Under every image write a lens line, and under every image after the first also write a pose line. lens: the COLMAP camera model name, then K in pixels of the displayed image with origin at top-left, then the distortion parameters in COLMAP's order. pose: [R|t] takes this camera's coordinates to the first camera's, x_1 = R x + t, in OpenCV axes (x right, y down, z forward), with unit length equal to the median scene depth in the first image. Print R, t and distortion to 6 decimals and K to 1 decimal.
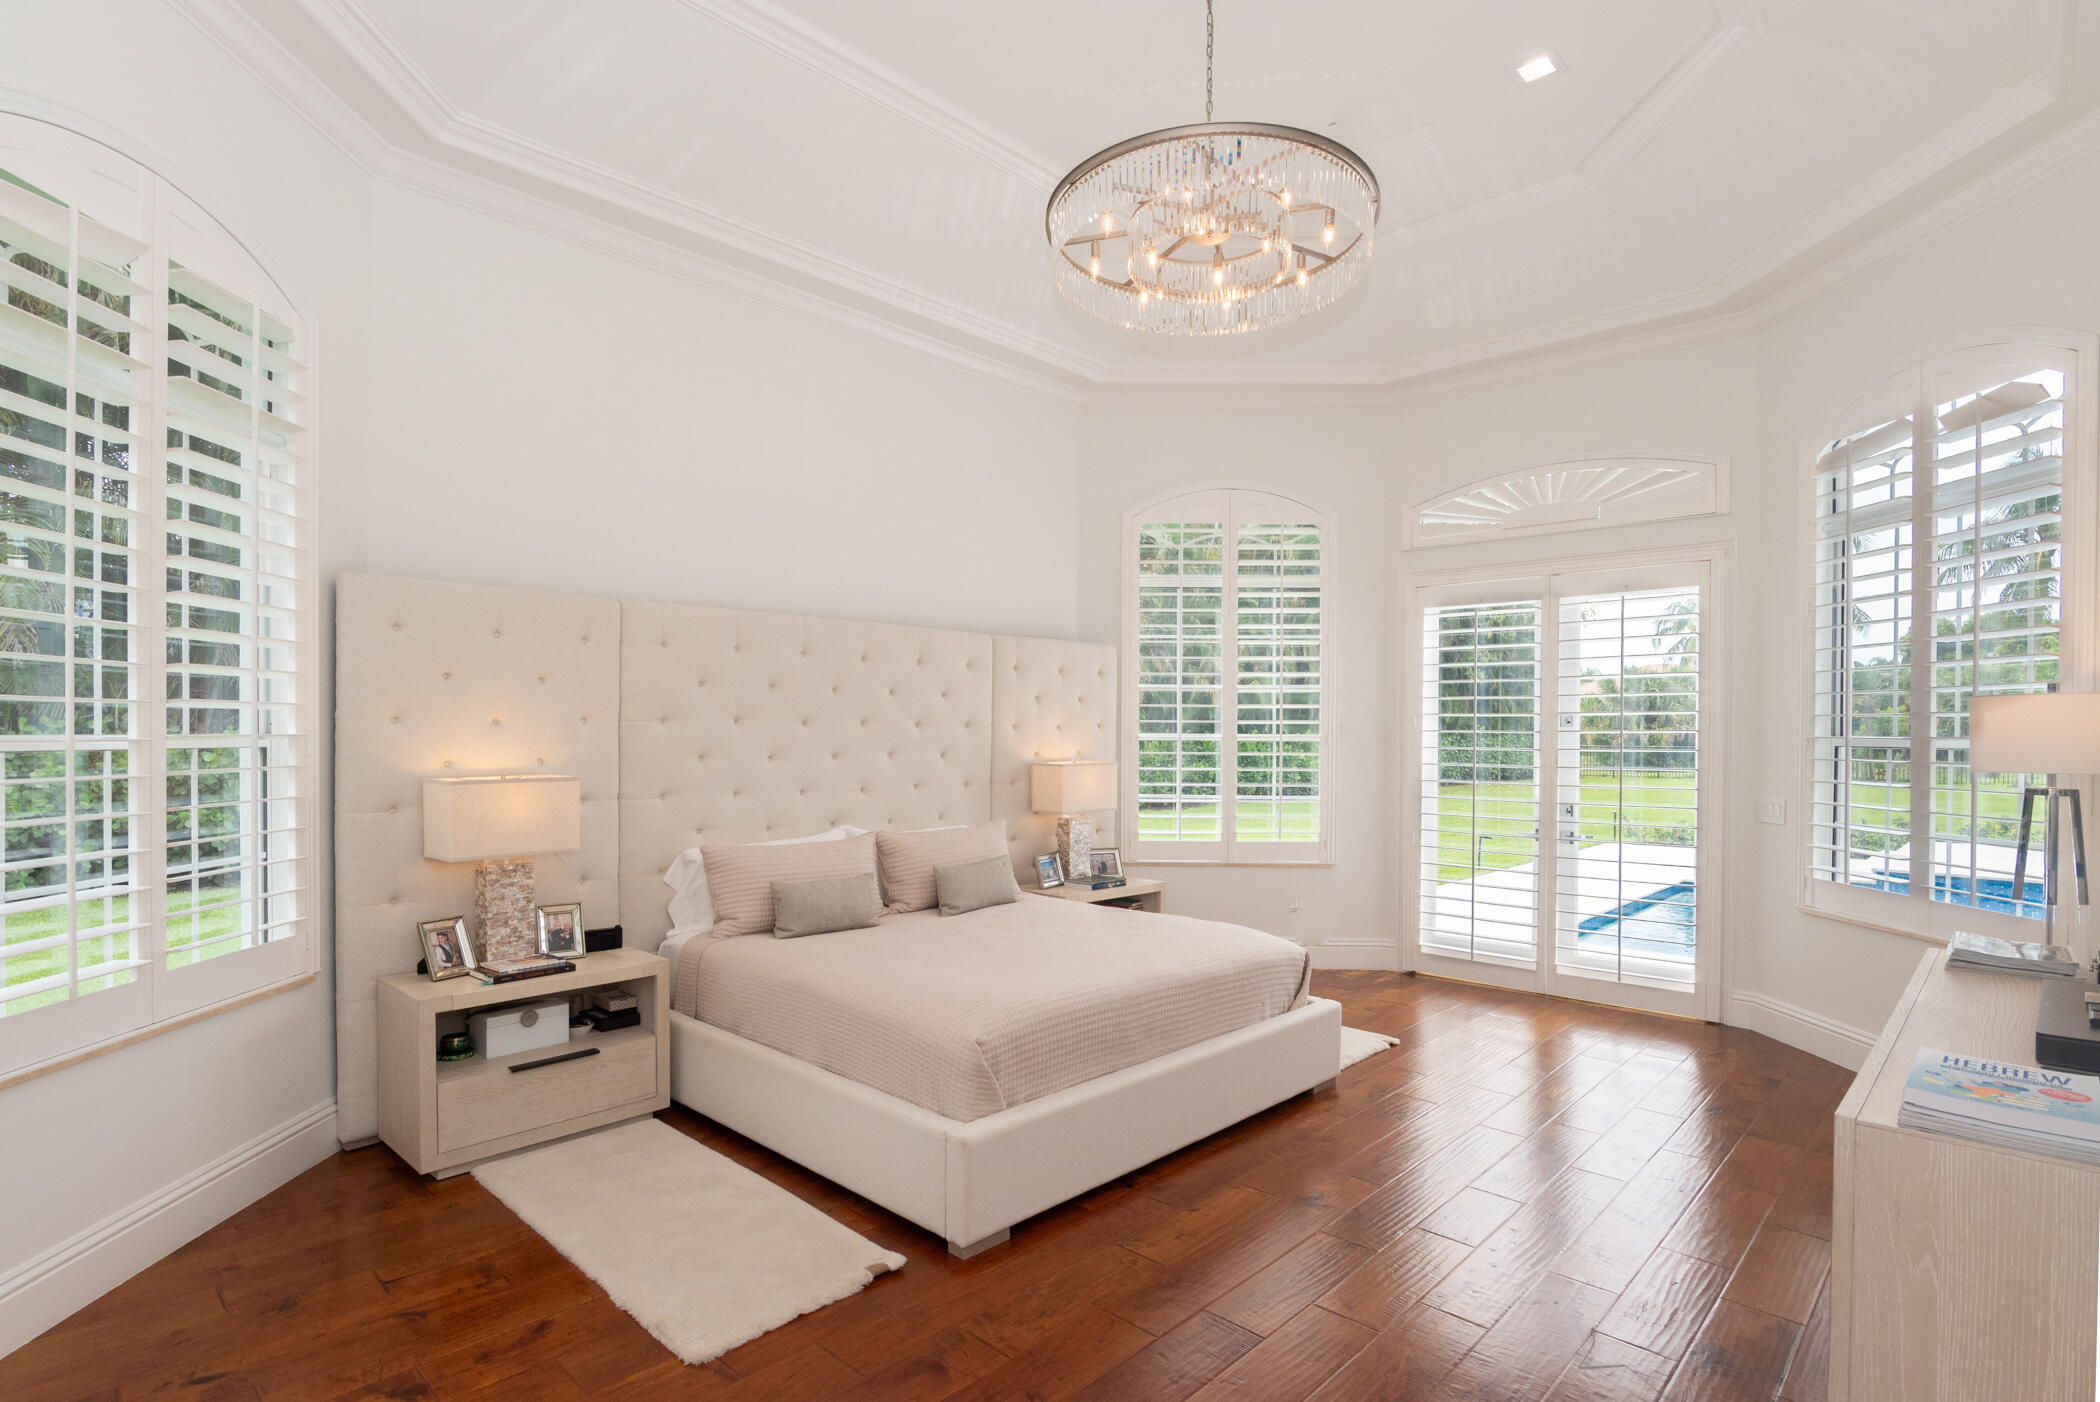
lens RADIAL K [[1062.8, 0, 1050.0], [0, 1062.8, 701.0], [0, 0, 1]] dist [0.001031, -0.000779]
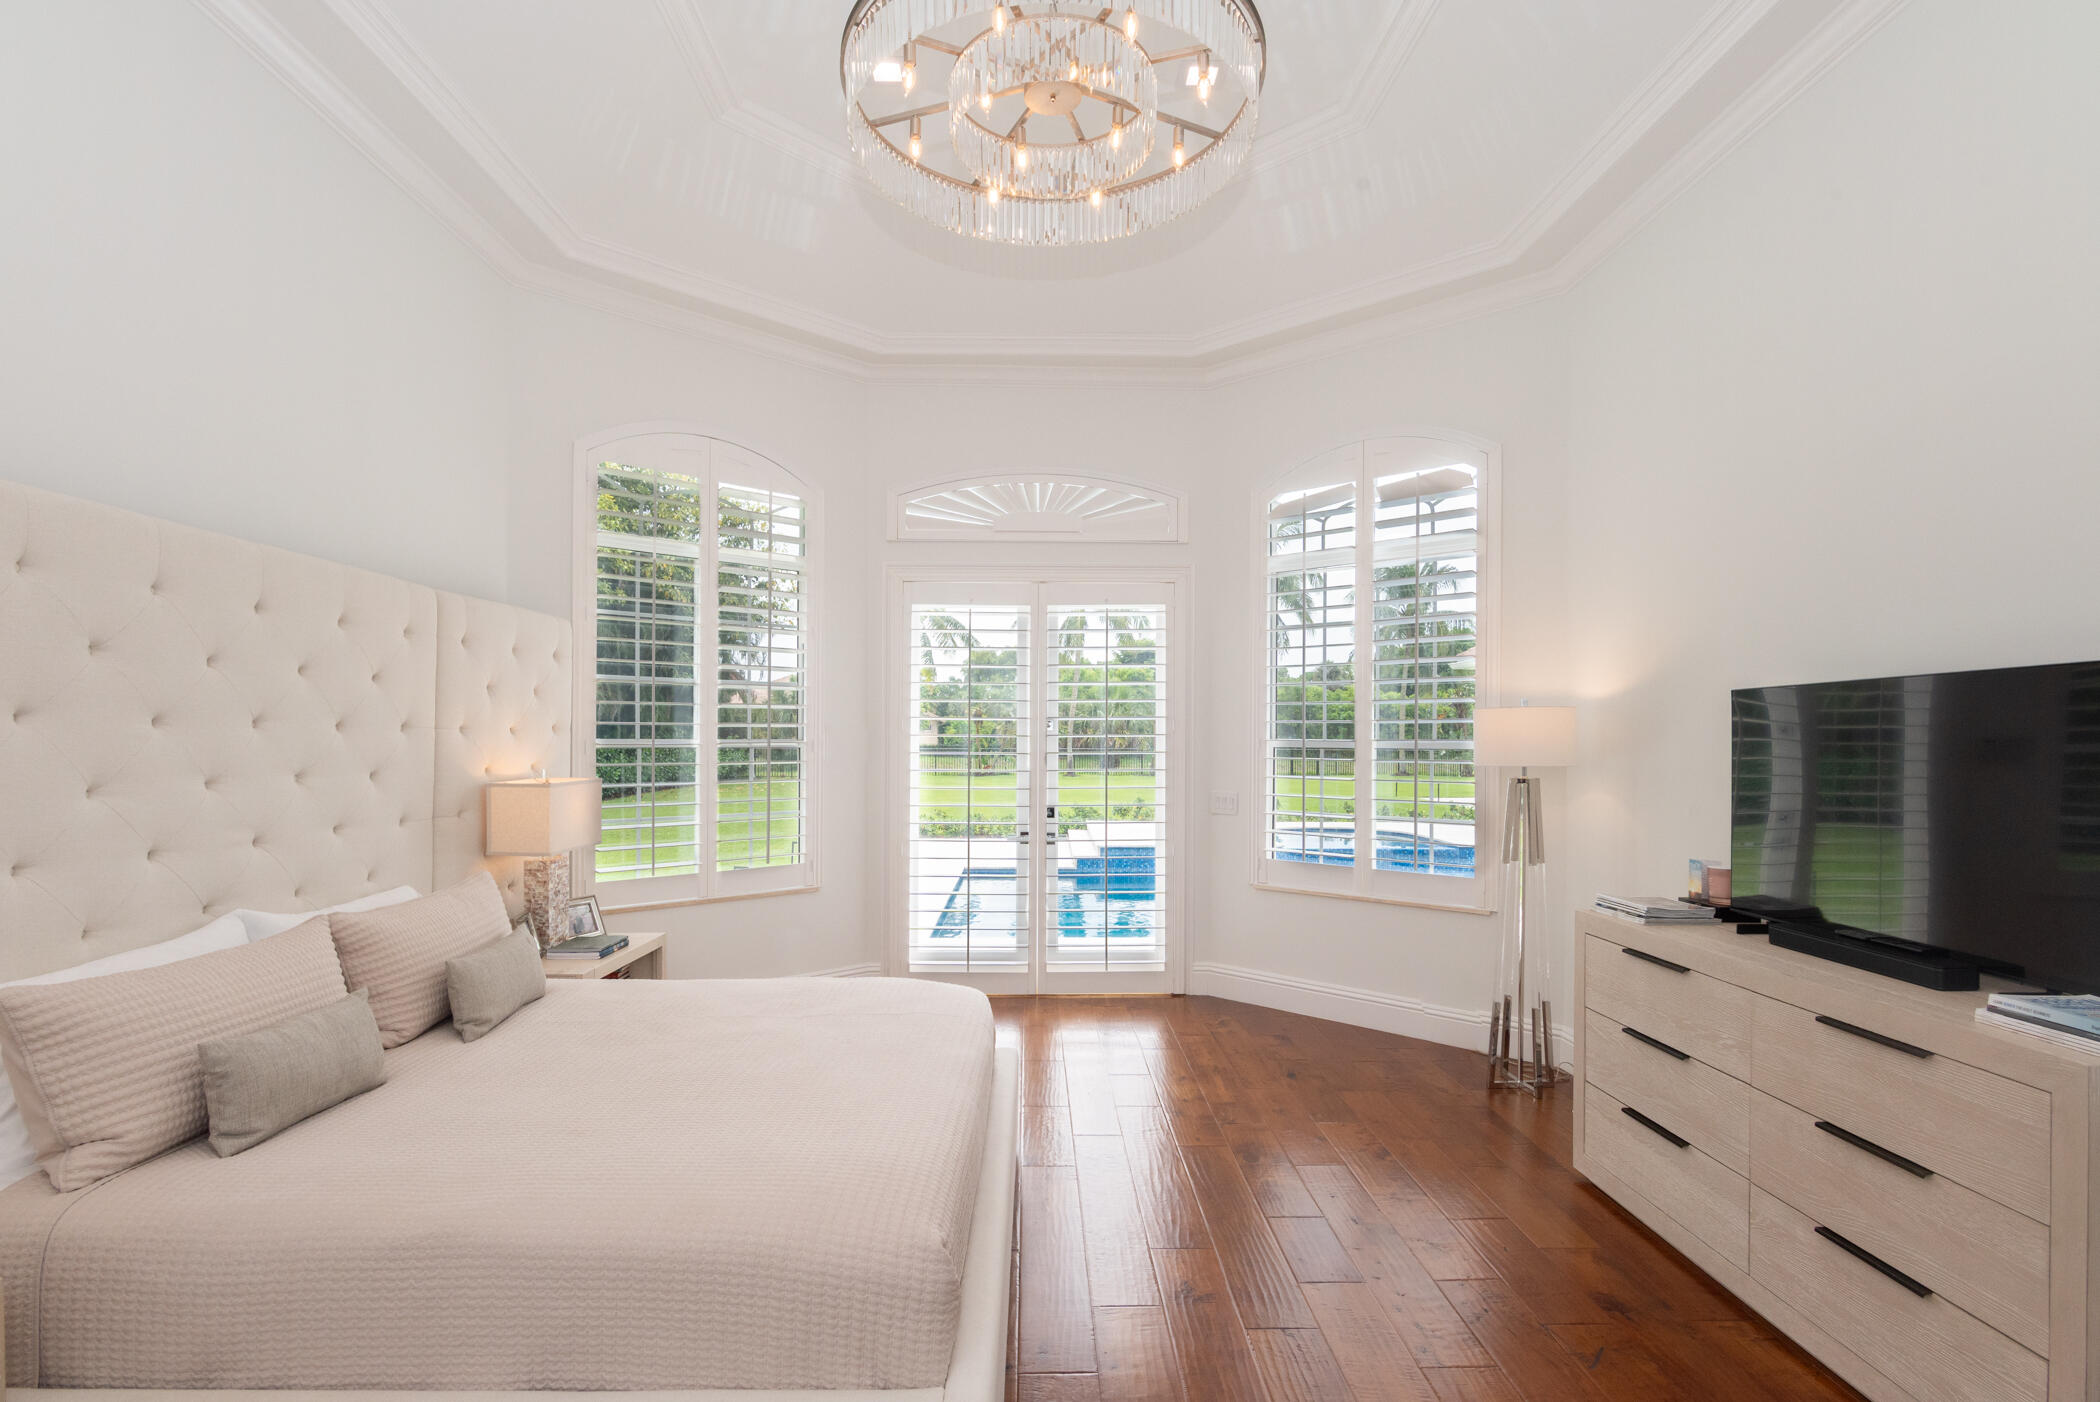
lens RADIAL K [[1062.8, 0, 1050.0], [0, 1062.8, 701.0], [0, 0, 1]] dist [0.001031, -0.000779]
pose [[0.713318, 0.020722, 0.700534, -0.251326], [-0.018065, 0.999774, -0.011179, 0.007478], [-0.700607, -0.004680, 0.713532, 0.283521]]
